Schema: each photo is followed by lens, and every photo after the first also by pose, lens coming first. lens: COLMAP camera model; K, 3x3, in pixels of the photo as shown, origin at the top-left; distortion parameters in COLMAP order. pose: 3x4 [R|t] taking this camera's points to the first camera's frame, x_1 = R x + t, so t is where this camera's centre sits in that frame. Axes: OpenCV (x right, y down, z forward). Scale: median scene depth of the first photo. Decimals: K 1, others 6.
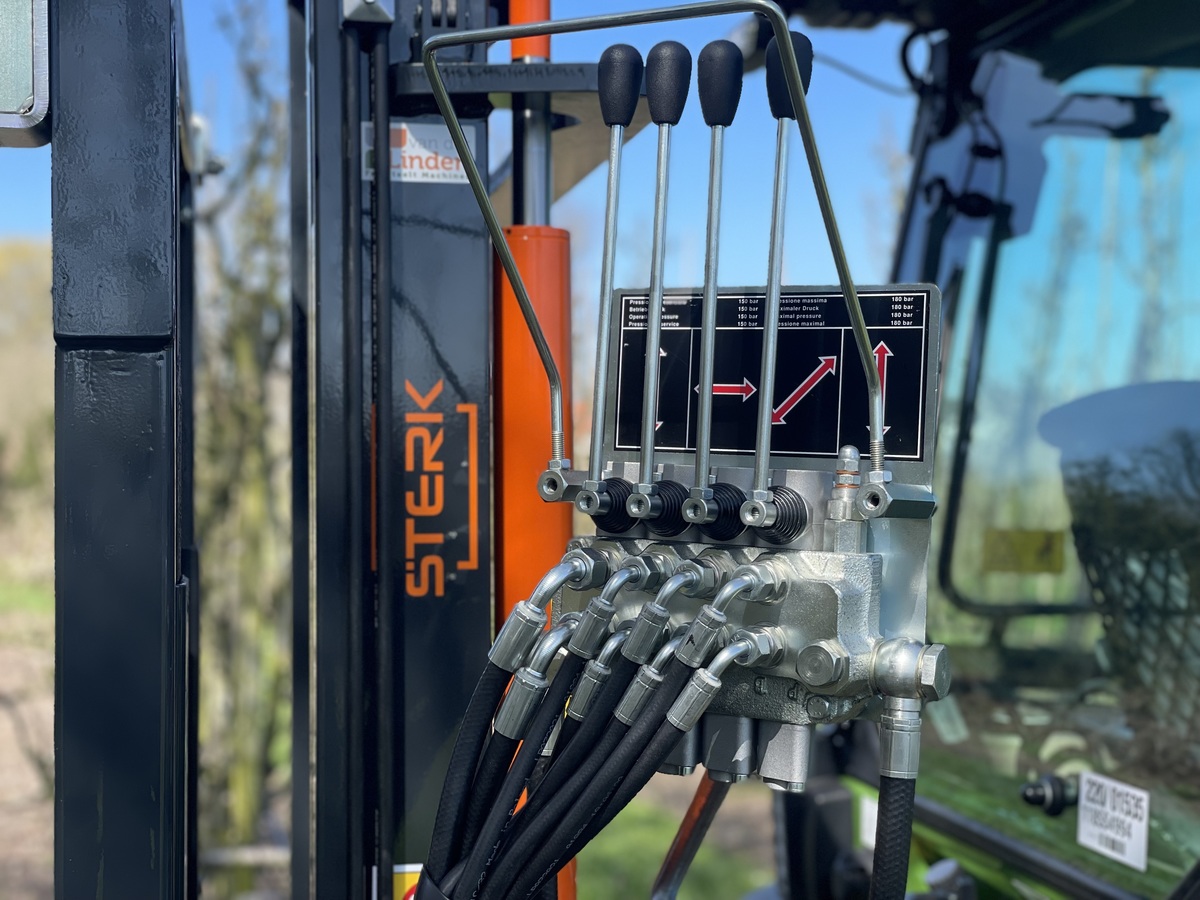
lens RADIAL K [[1814.9, 0, 600.0], [0, 1814.9, 450.0], [0, 0, 1]] dist [0.089097, -0.003186]
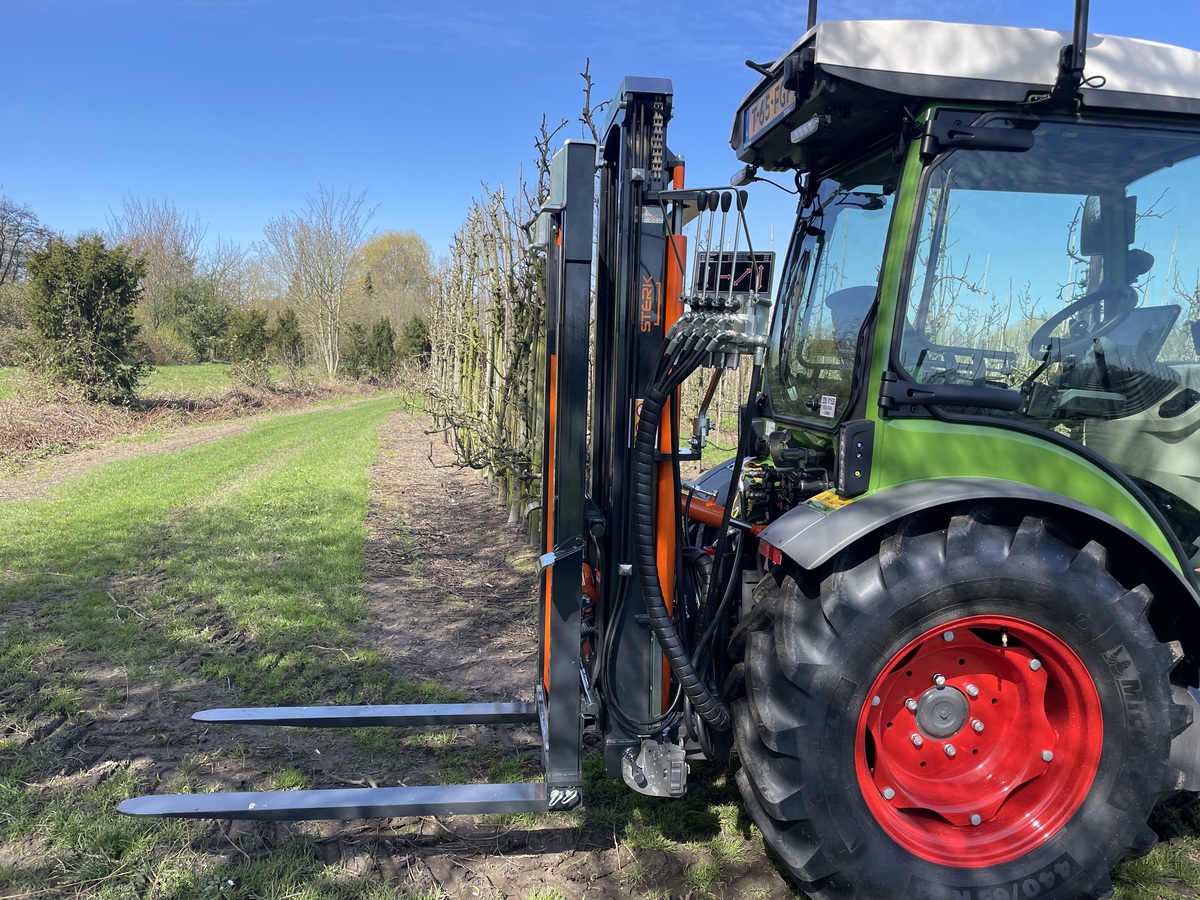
lens RADIAL K [[948.5, 0, 595.7], [0, 948.5, 469.7], [0, 0, 1]] dist [0.109761, -0.152185]
pose [[0.995569, 0.046180, -0.081909, -0.022556], [-0.035866, 0.991734, 0.123195, 0.138238], [0.086921, -0.119712, 0.988996, -1.174787]]
